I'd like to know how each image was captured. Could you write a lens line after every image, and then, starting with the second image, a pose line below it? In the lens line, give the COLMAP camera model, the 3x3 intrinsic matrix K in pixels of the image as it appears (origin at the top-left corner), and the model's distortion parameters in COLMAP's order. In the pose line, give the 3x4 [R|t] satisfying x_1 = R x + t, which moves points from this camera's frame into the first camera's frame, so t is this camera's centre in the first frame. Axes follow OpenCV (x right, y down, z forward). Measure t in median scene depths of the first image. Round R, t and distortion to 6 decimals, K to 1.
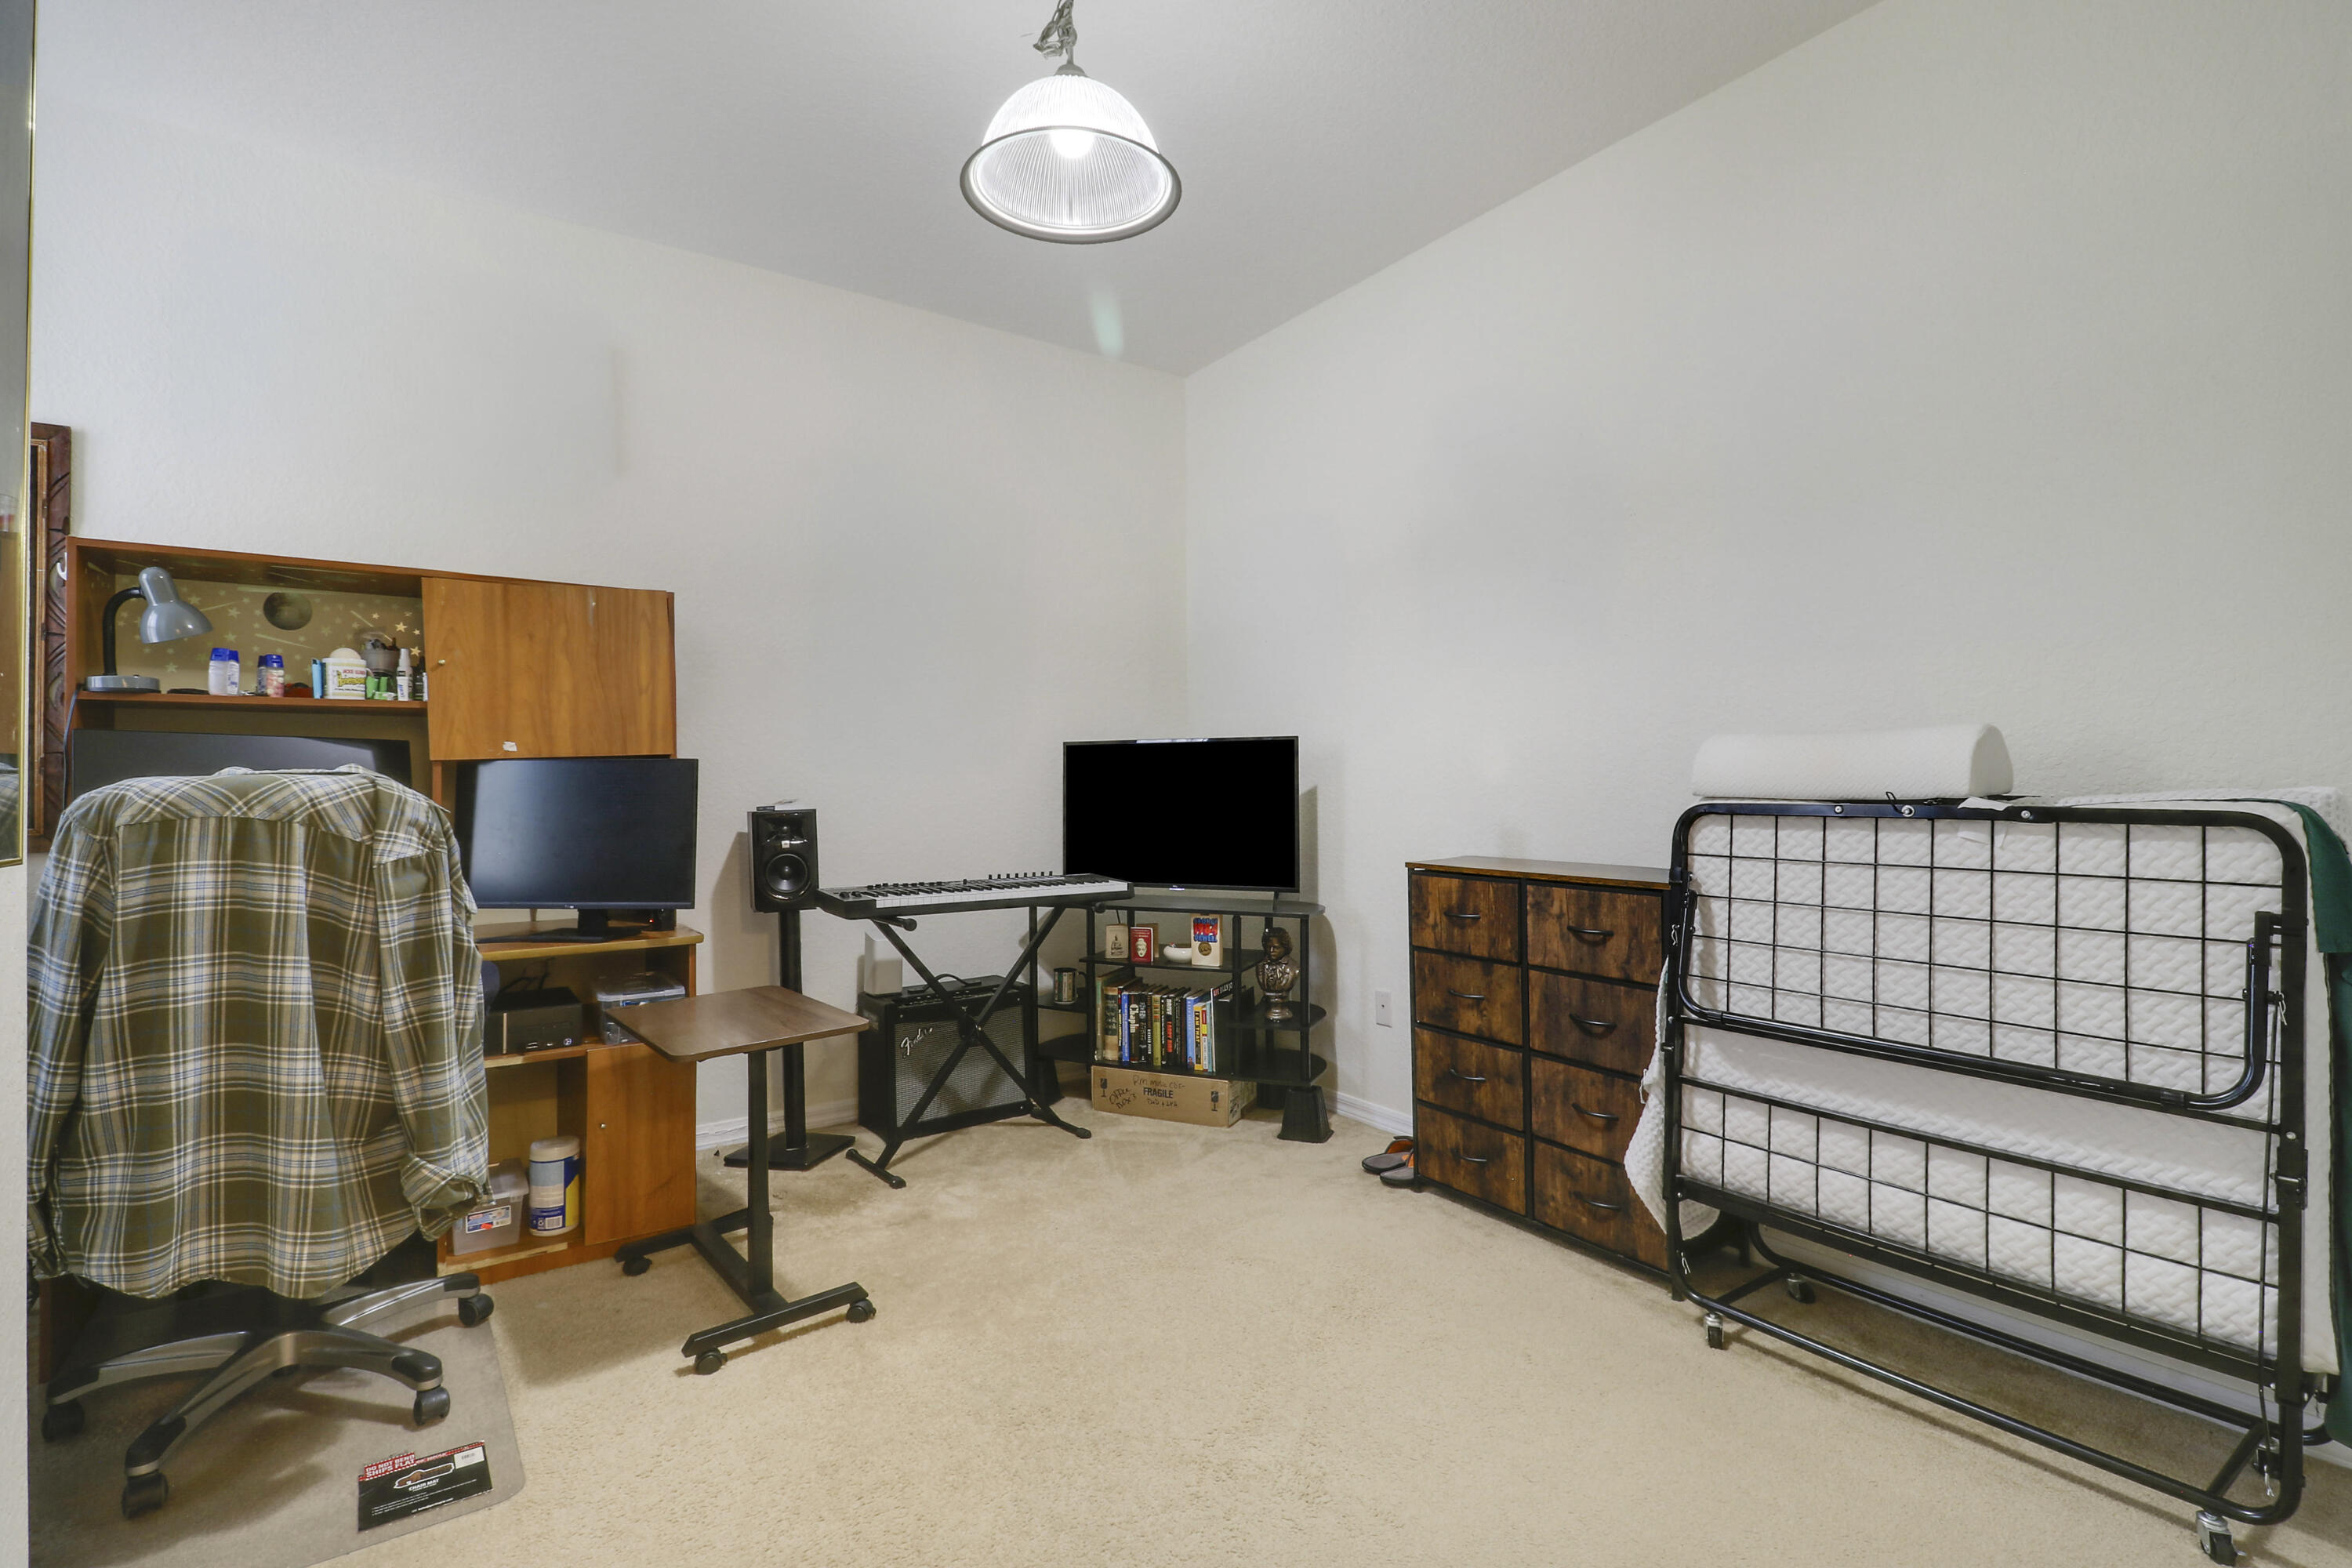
lens RADIAL K [[1103.5, 0, 1220.9], [0, 1103.5, 791.0], [0, 0, 1]] dist [0.003120, -0.008452]
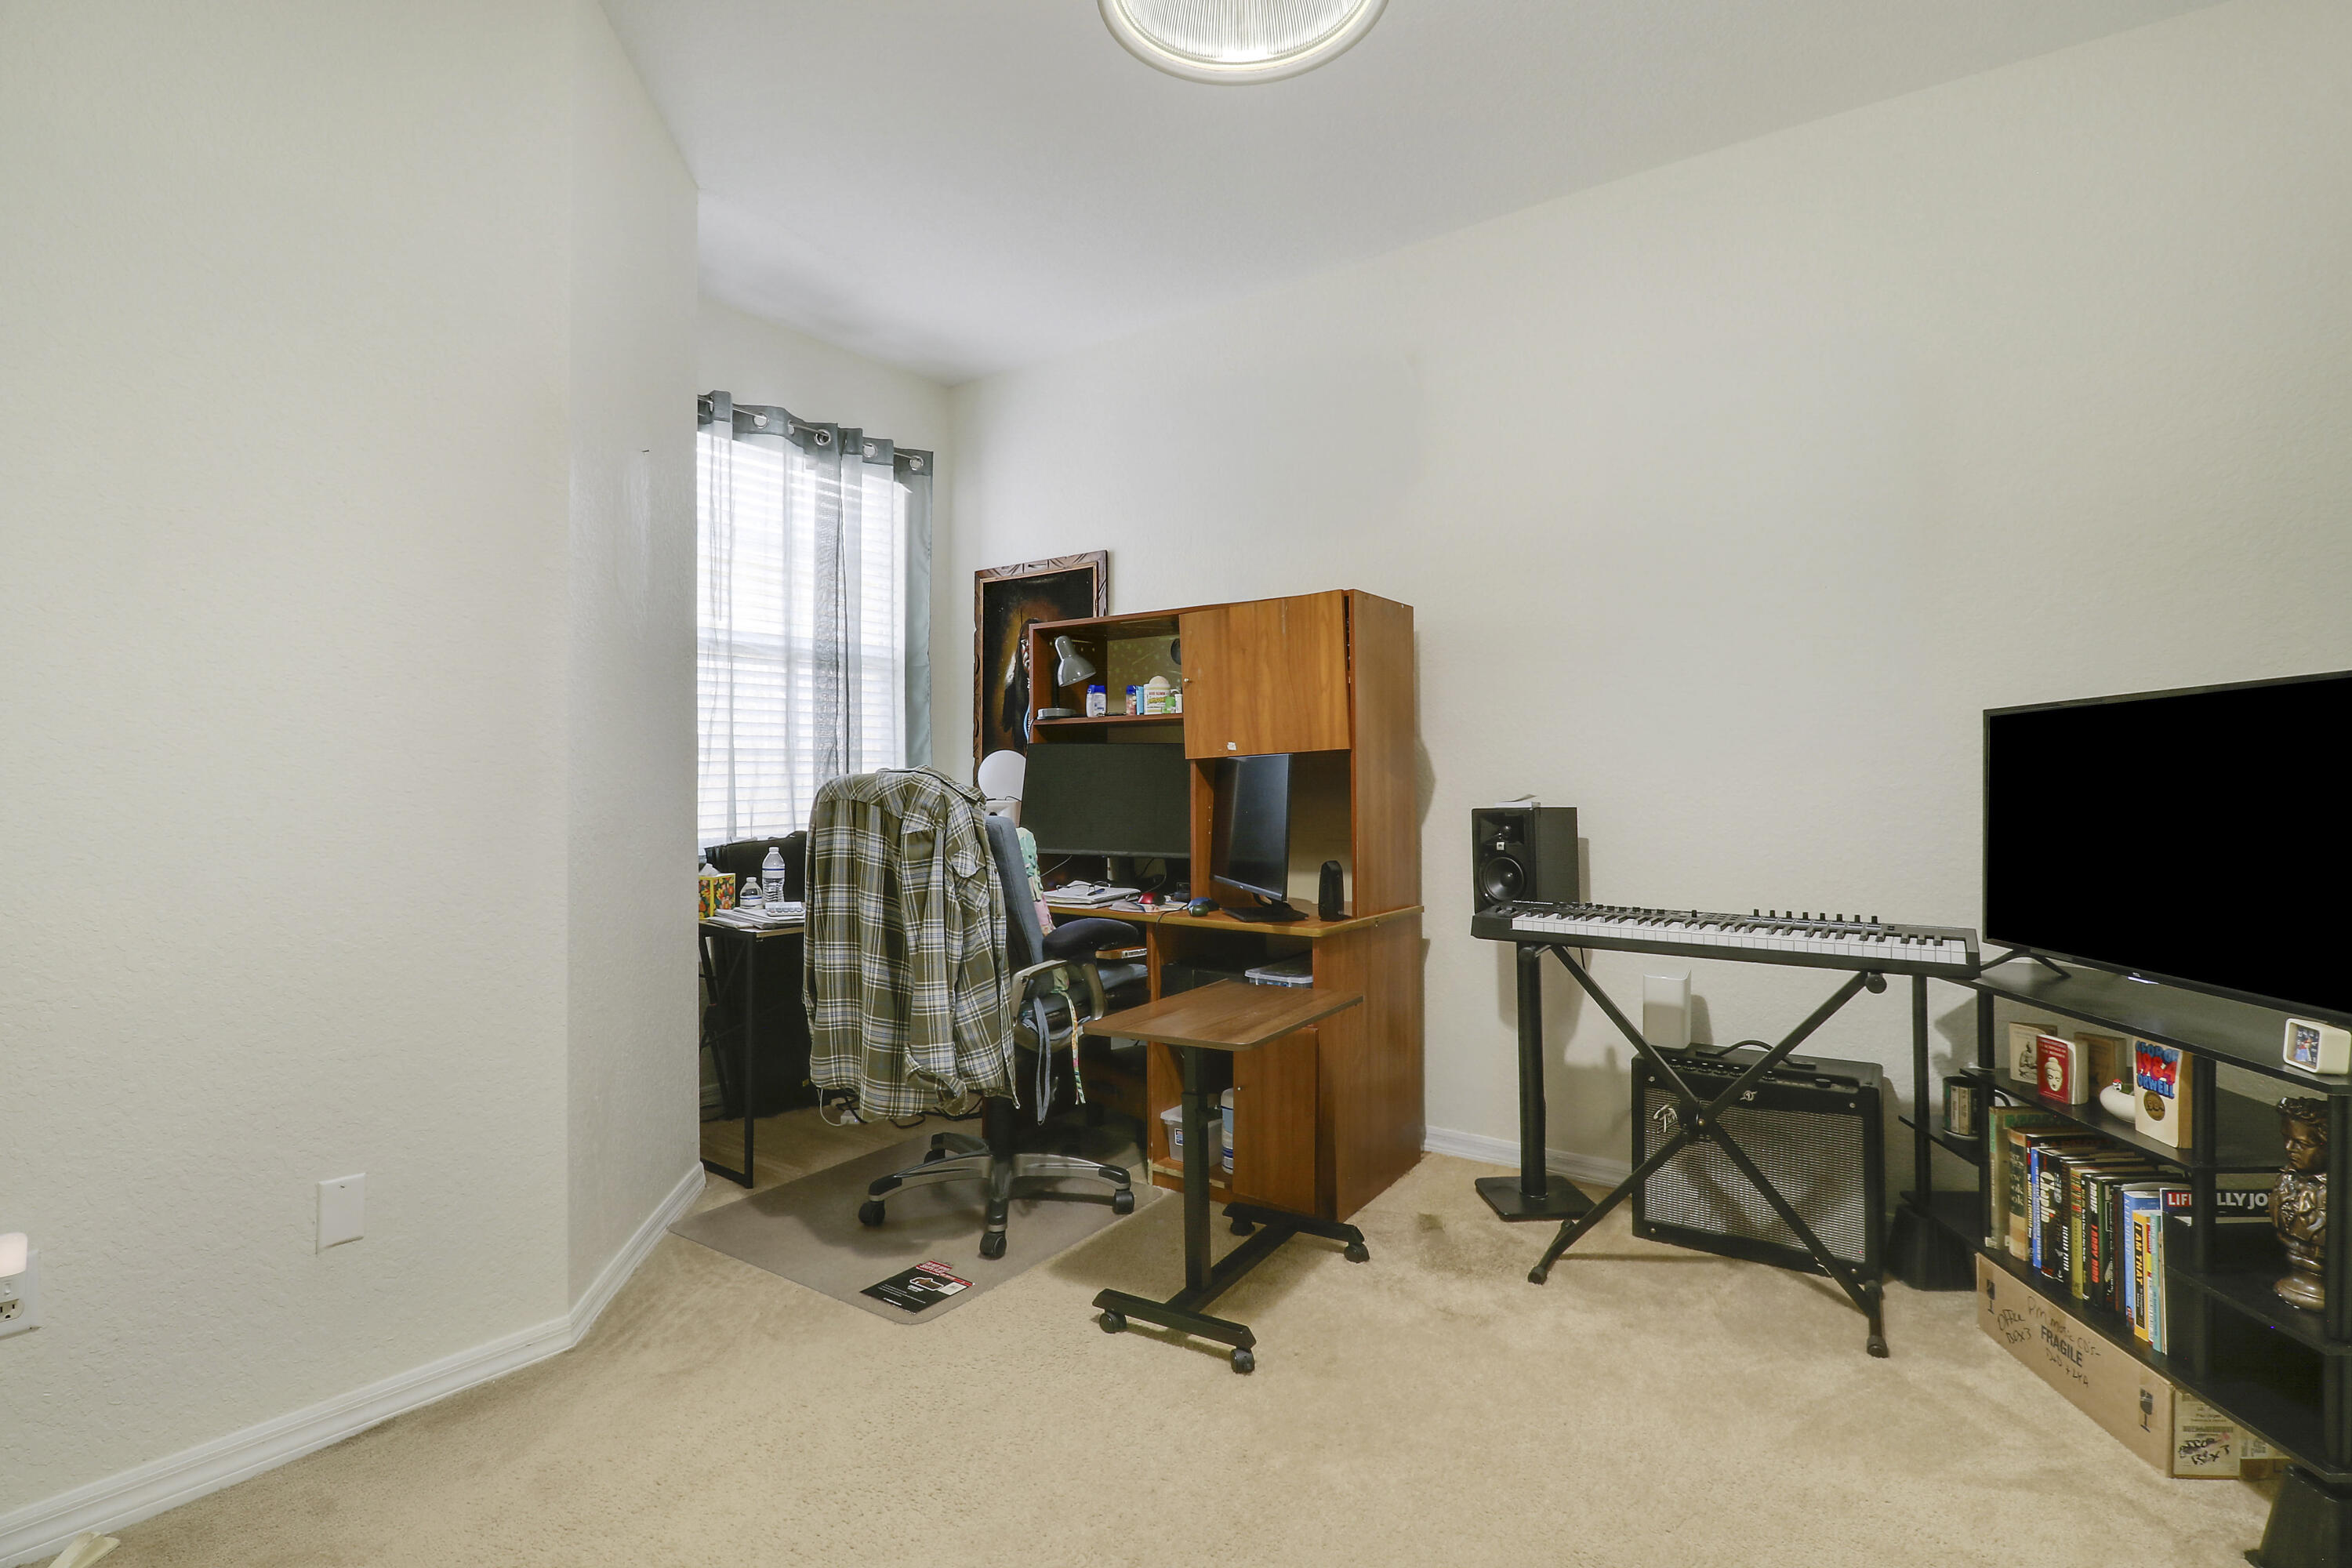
lens RADIAL K [[1103.5, 0, 1172.9], [0, 1103.5, 773.0], [0, 0, 1]] dist [0.003120, -0.008452]
pose [[0.307726, -0.002195, -0.951472, 0.426682], [-0.006469, 0.999969, -0.004399, -0.005790], [0.951453, 0.007509, 0.307703, 0.542899]]
